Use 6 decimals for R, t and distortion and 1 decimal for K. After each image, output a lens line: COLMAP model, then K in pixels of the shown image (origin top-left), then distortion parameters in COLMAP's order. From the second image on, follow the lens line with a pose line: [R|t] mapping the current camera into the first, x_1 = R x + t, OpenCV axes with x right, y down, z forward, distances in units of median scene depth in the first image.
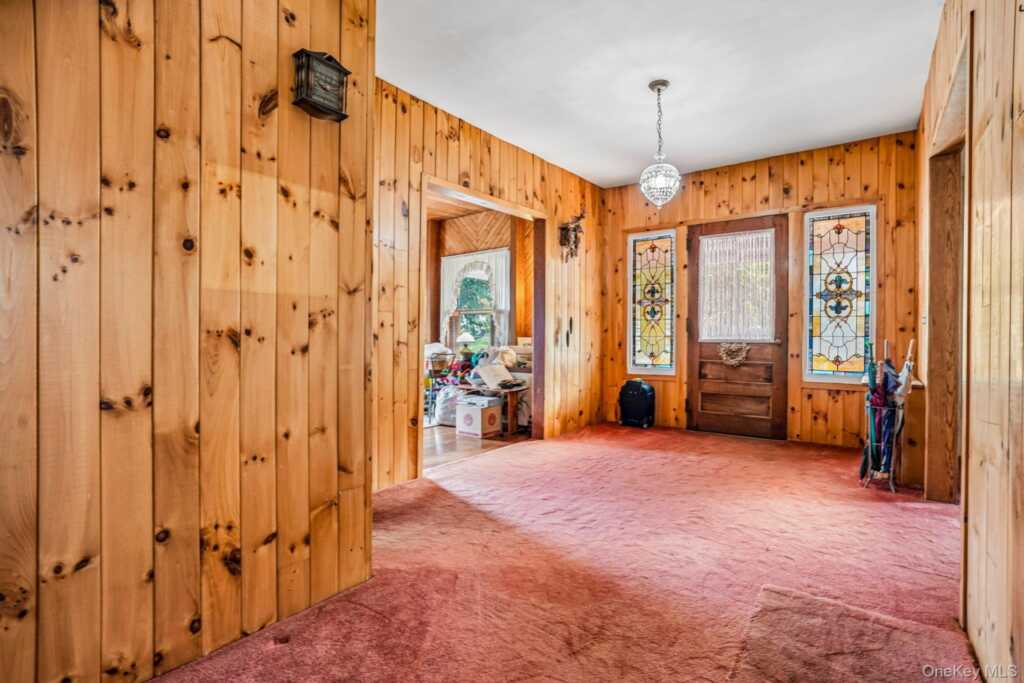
lens RADIAL K [[475.2, 0, 512.0], [0, 475.2, 341.5], [0, 0, 1]] dist [-0.063785, 0.026836]
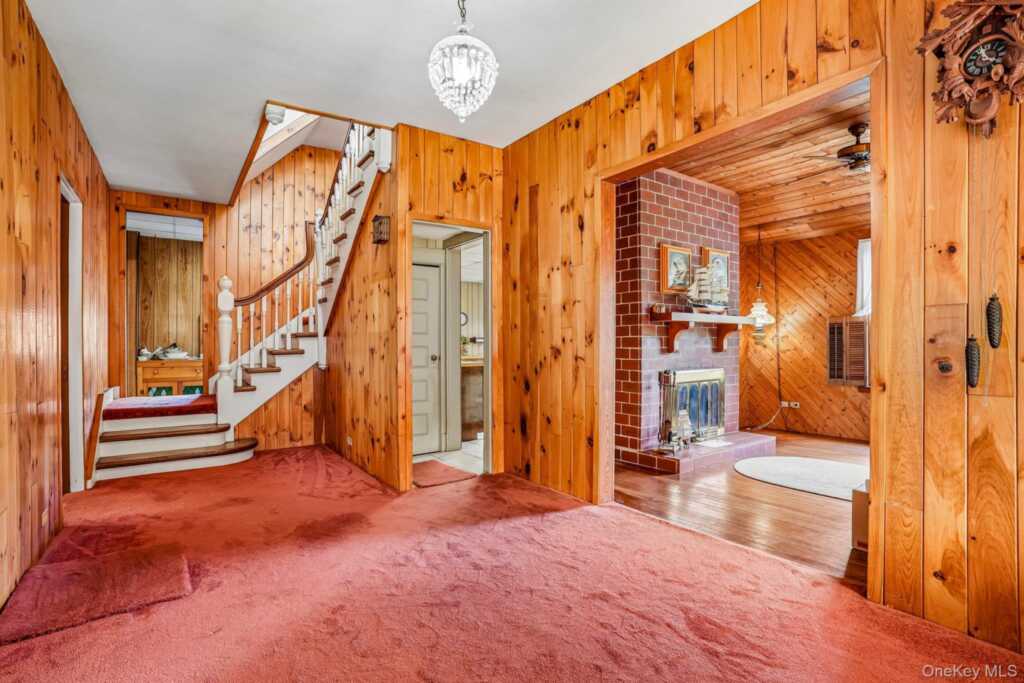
lens RADIAL K [[485.4, 0, 512.9], [0, 485.4, 345.1], [0, 0, 1]] dist [-0.064612, 0.032116]
pose [[-0.273266, -0.004189, -0.961929, 0.834071], [-0.009544, 0.999953, -0.001644, -0.021905], [0.961891, 0.008732, -0.273293, 1.211539]]
